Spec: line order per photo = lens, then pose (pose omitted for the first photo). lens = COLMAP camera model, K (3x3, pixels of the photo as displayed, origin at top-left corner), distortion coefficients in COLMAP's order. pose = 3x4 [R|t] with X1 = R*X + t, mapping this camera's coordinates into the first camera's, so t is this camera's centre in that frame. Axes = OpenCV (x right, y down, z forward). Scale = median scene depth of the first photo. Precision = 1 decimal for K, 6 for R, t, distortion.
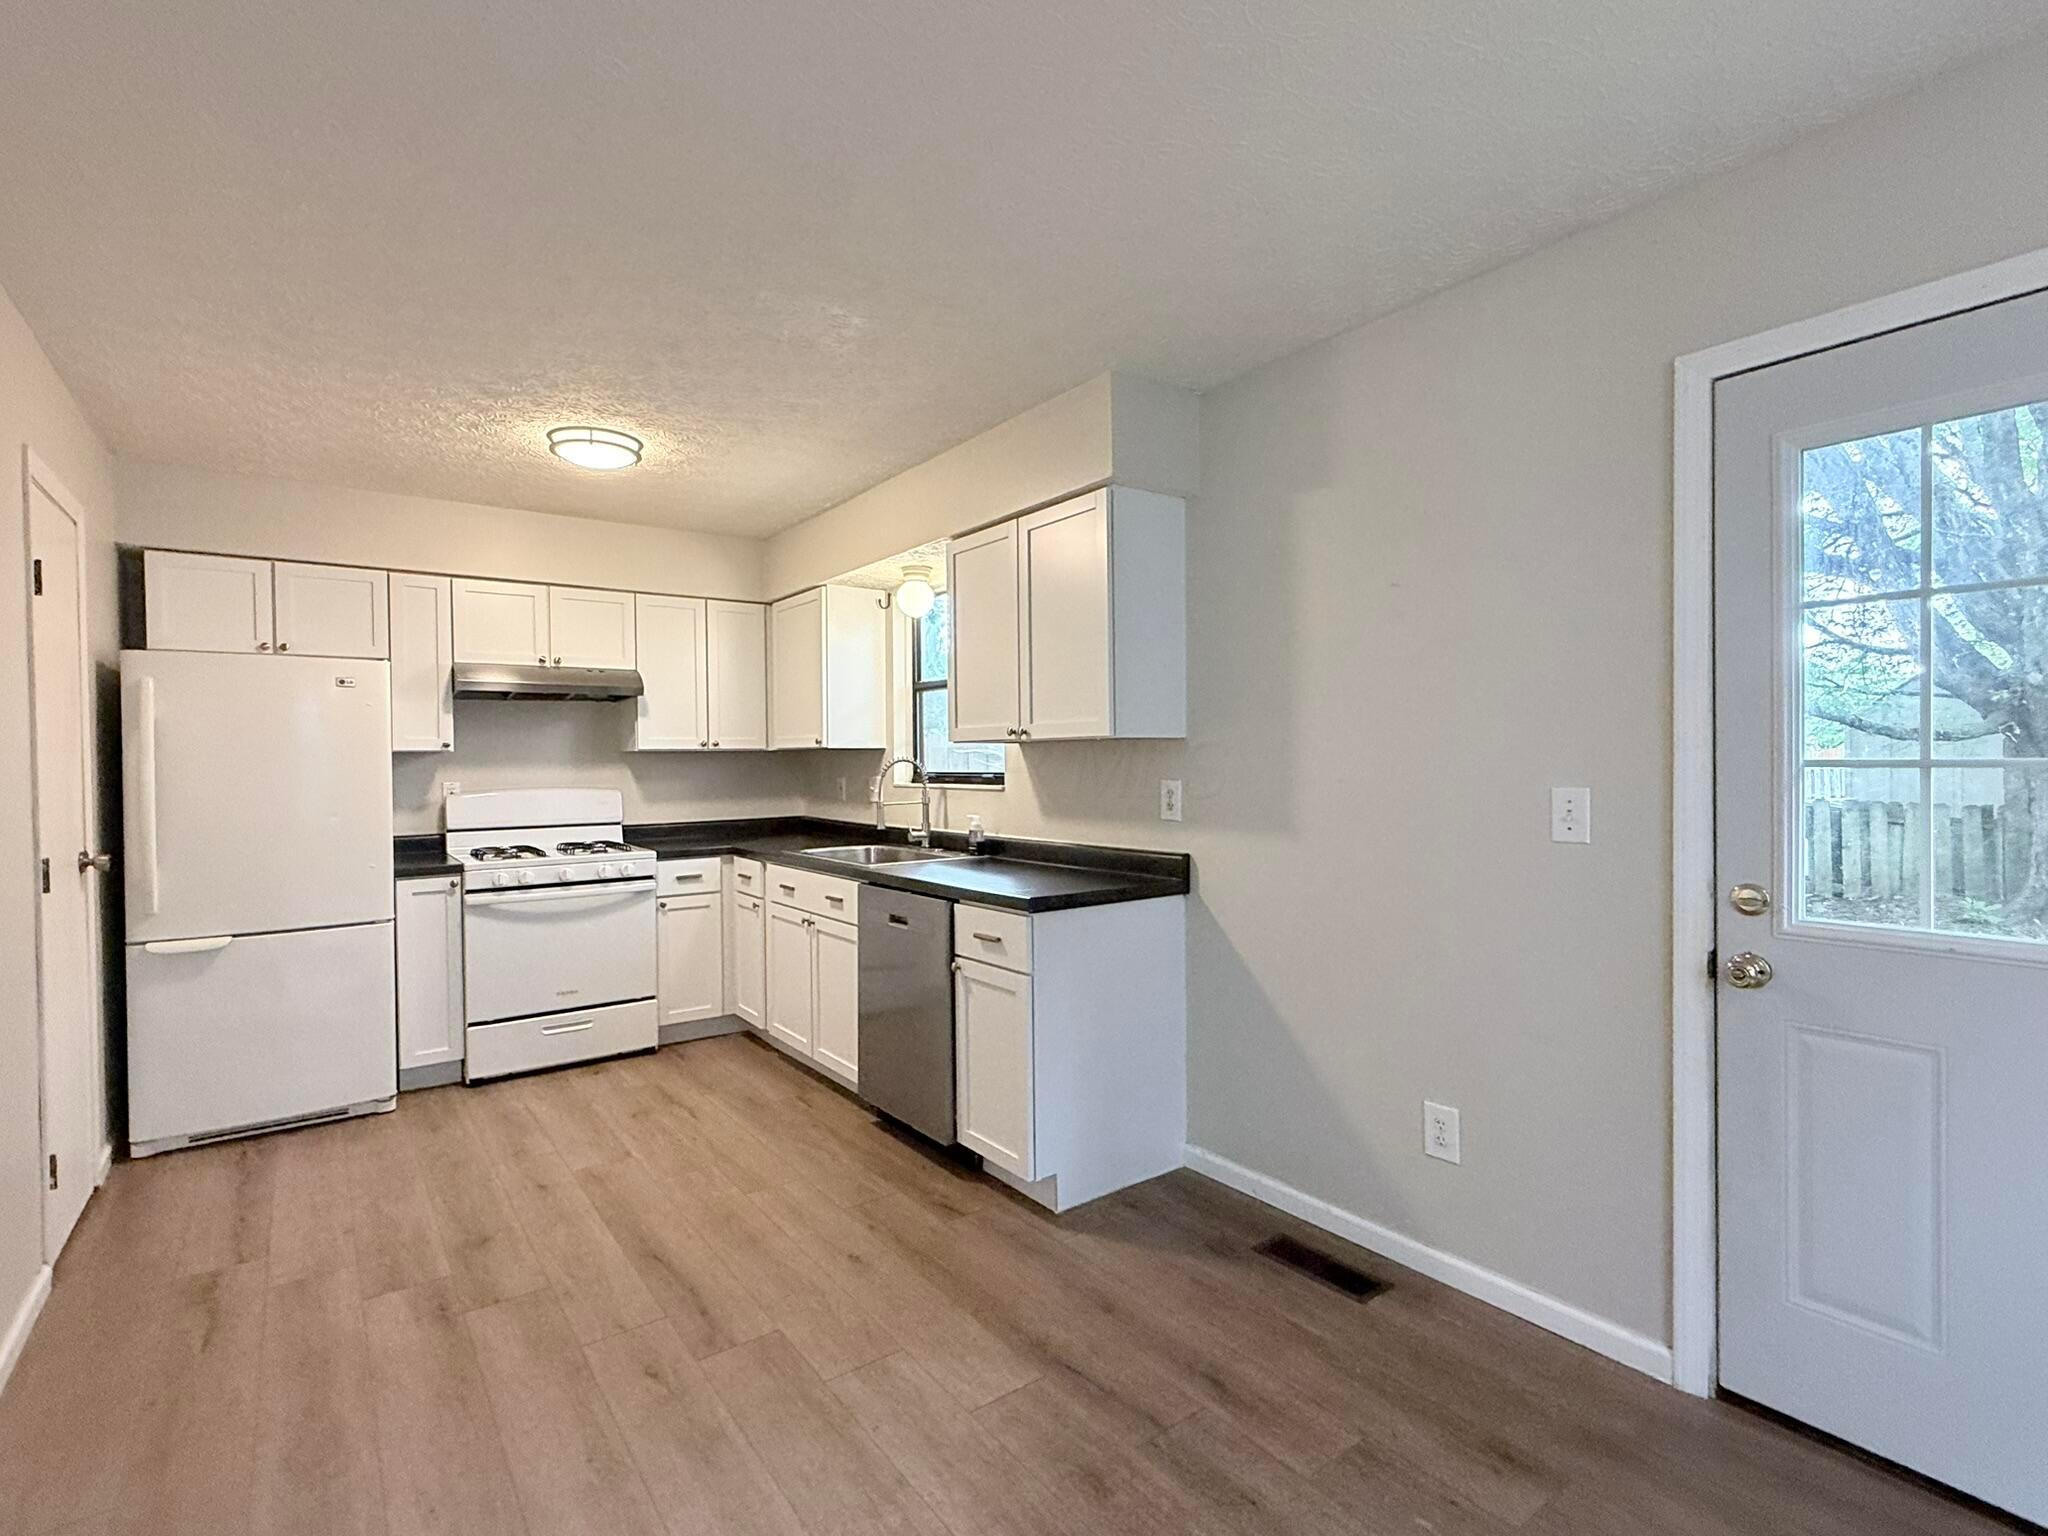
lens RADIAL K [[973.5, 0, 1019.6], [0, 973.5, 772.9], [0, 0, 1]] dist [-0.002049, 0.001035]
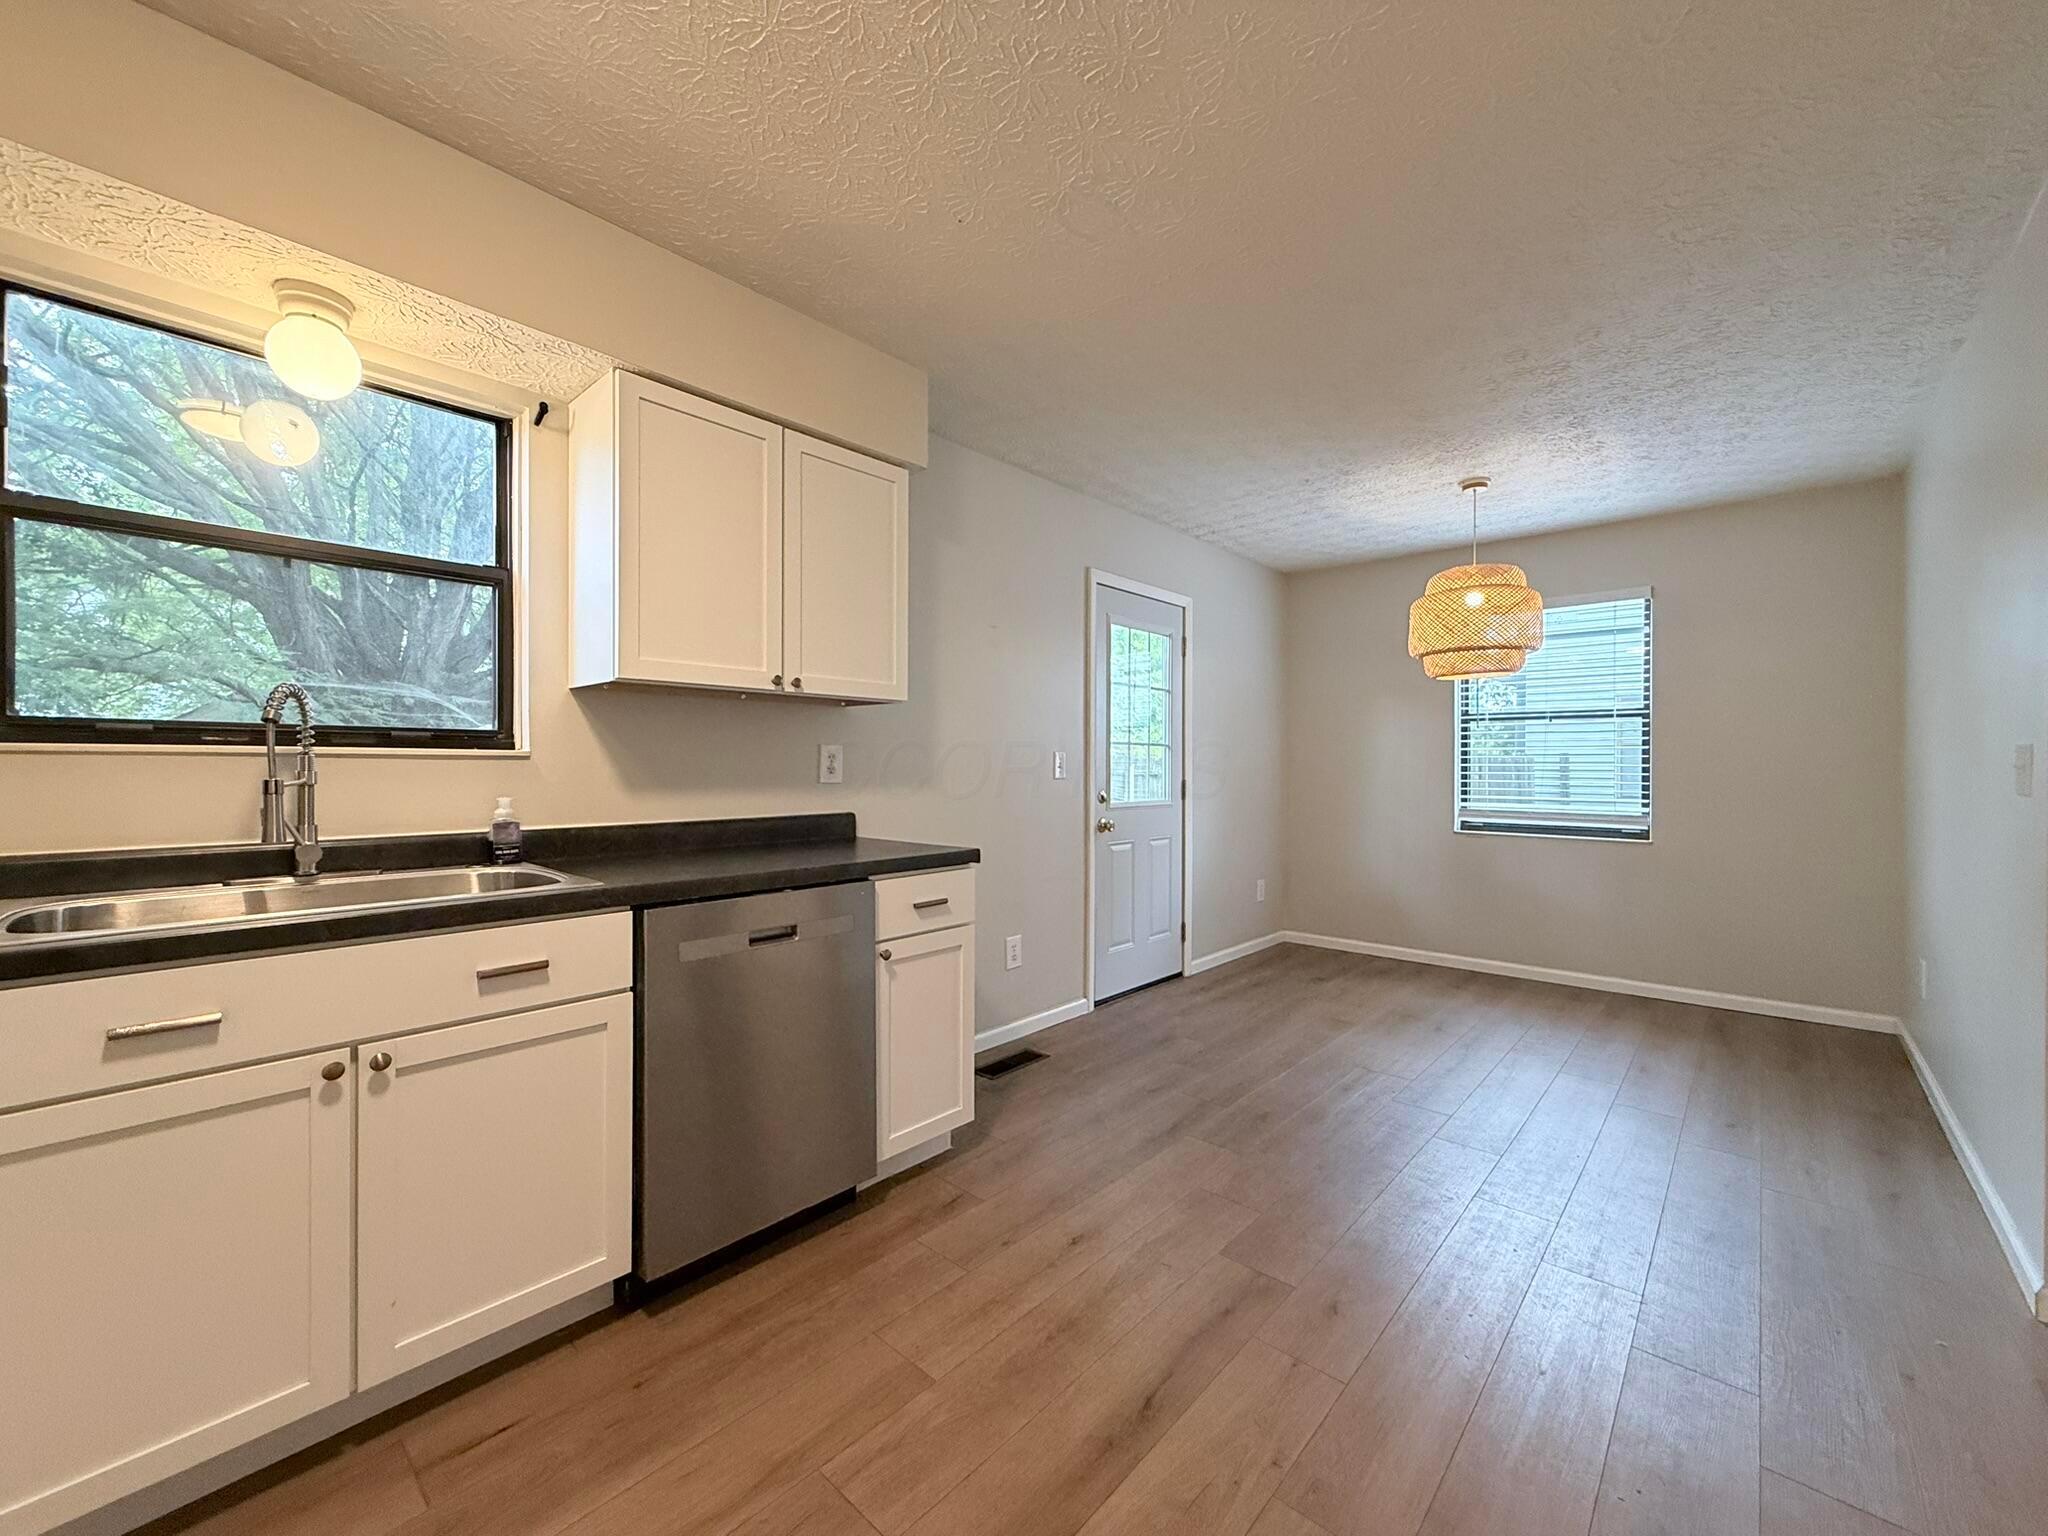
lens RADIAL K [[818.9, 0, 1013.7], [0, 818.9, 771.5], [0, 0, 1]] dist [-0.000751, 0.000158]
pose [[-0.191883, 0.001698, 0.981416, -0.839910], [0.011635, 0.999932, 0.000545, 0.042090], [-0.981349, 0.011524, -0.191890, 1.085882]]
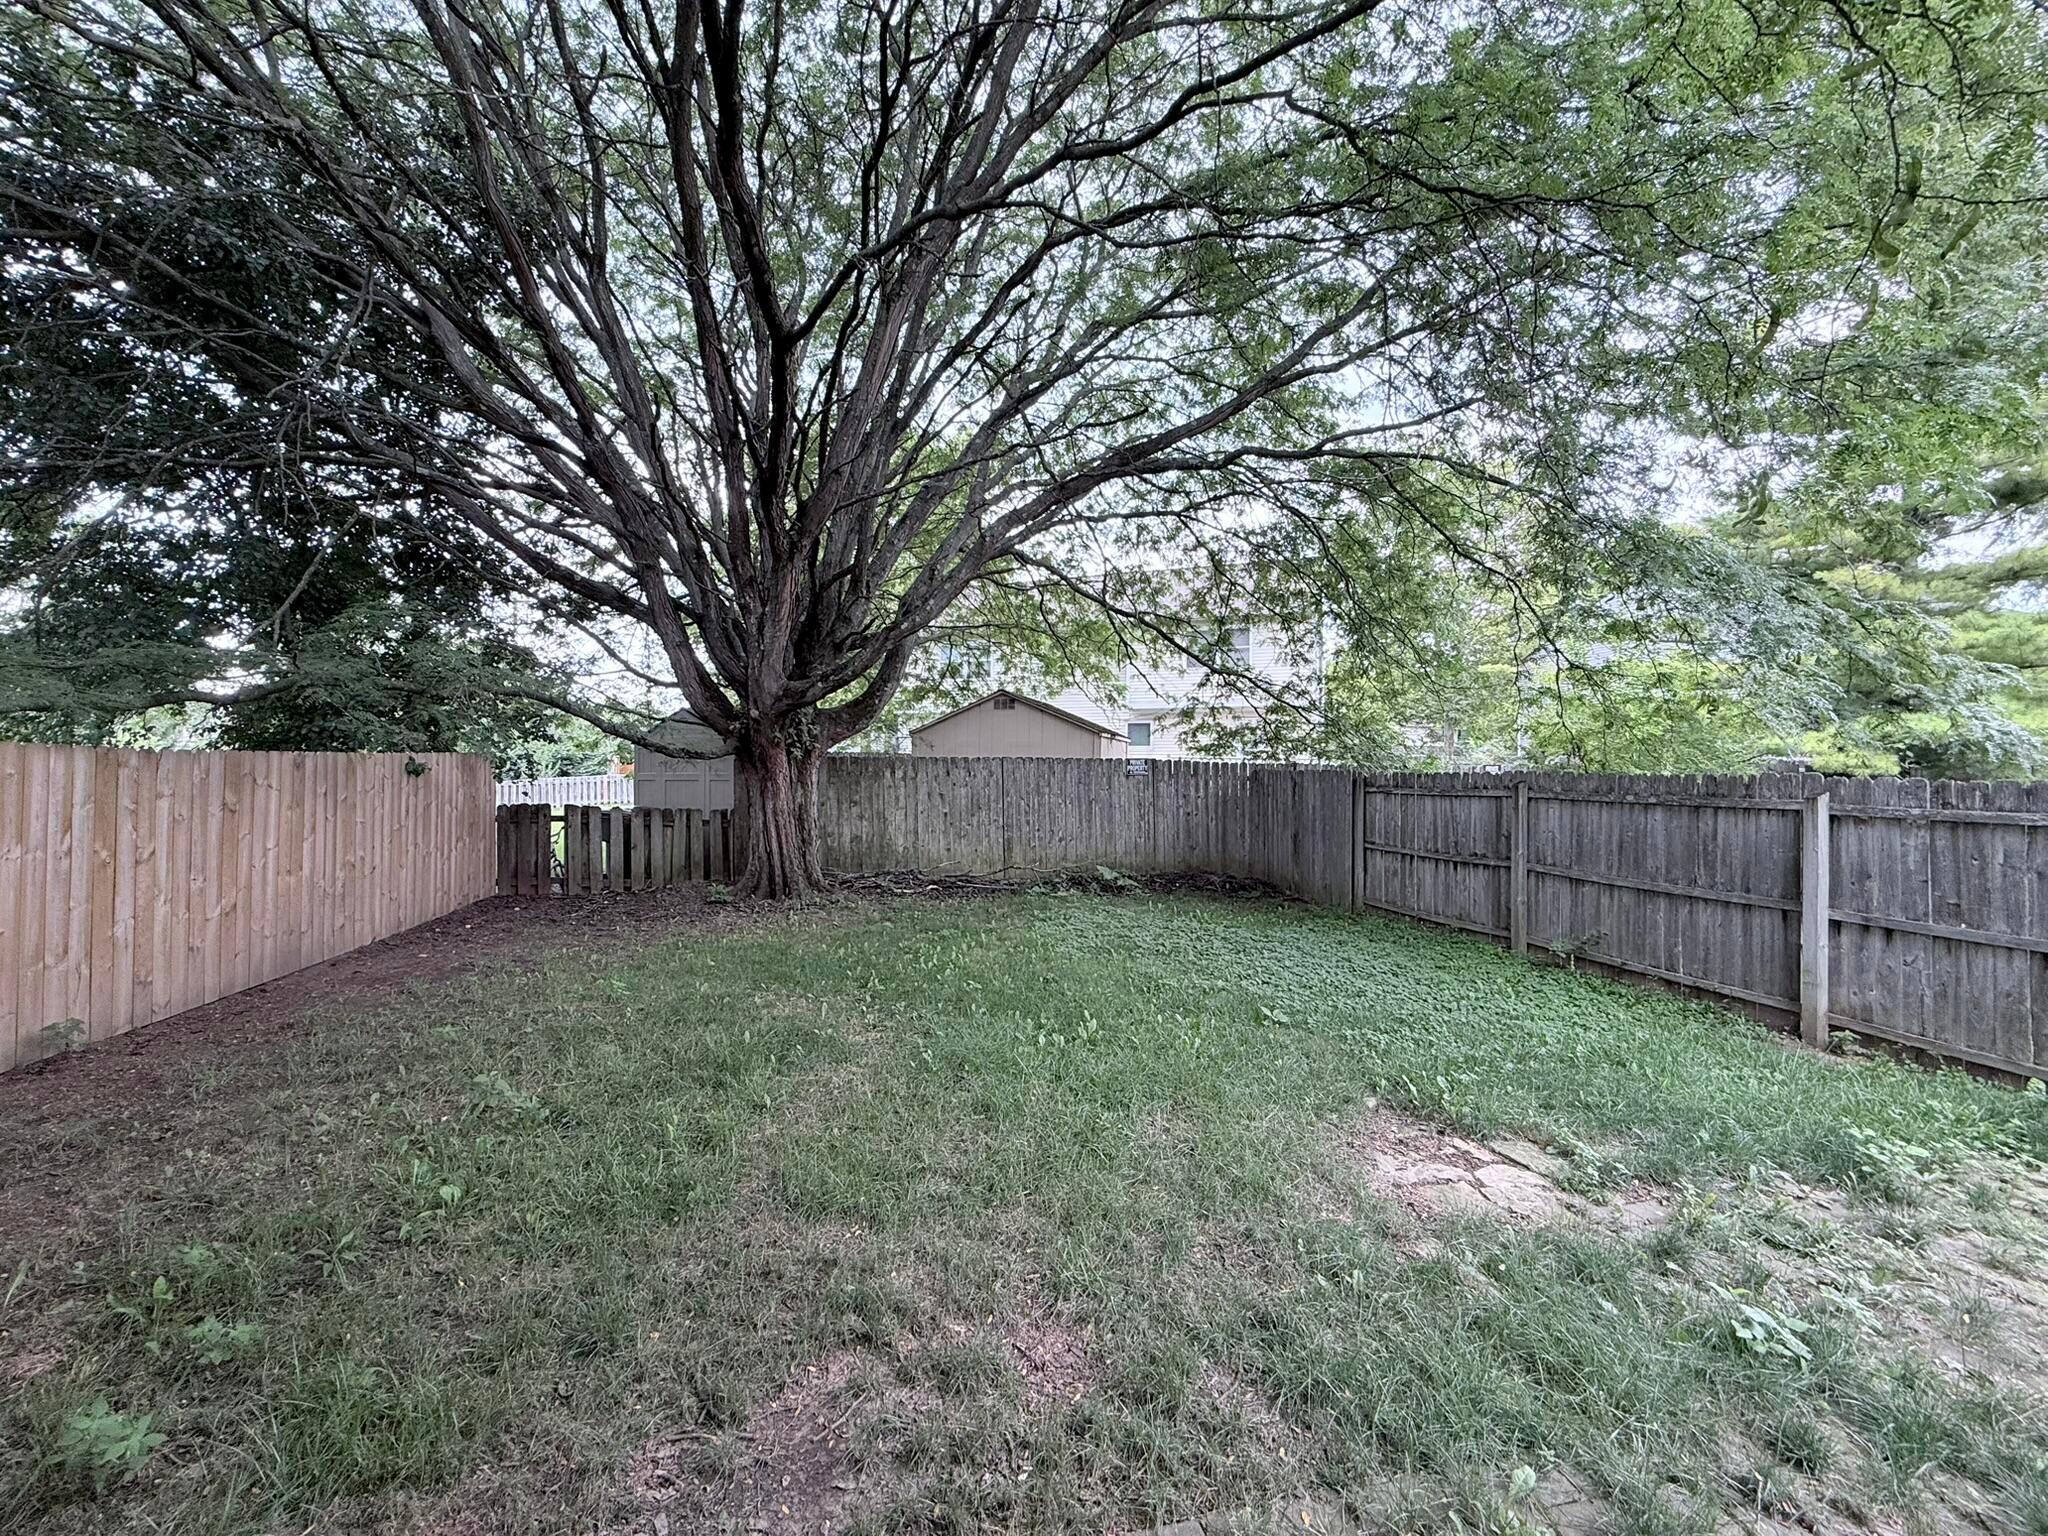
lens RADIAL K [[818.9, 0, 1024.3], [0, 818.9, 755.8], [0, 0, 1]] dist [-0.000751, 0.000158]
pose [[0.430564, 0.017476, 0.902391, 0.092869], [-0.000130, 0.999814, -0.019300, -0.009302], [-0.902560, 0.008192, 0.430486, 0.085933]]
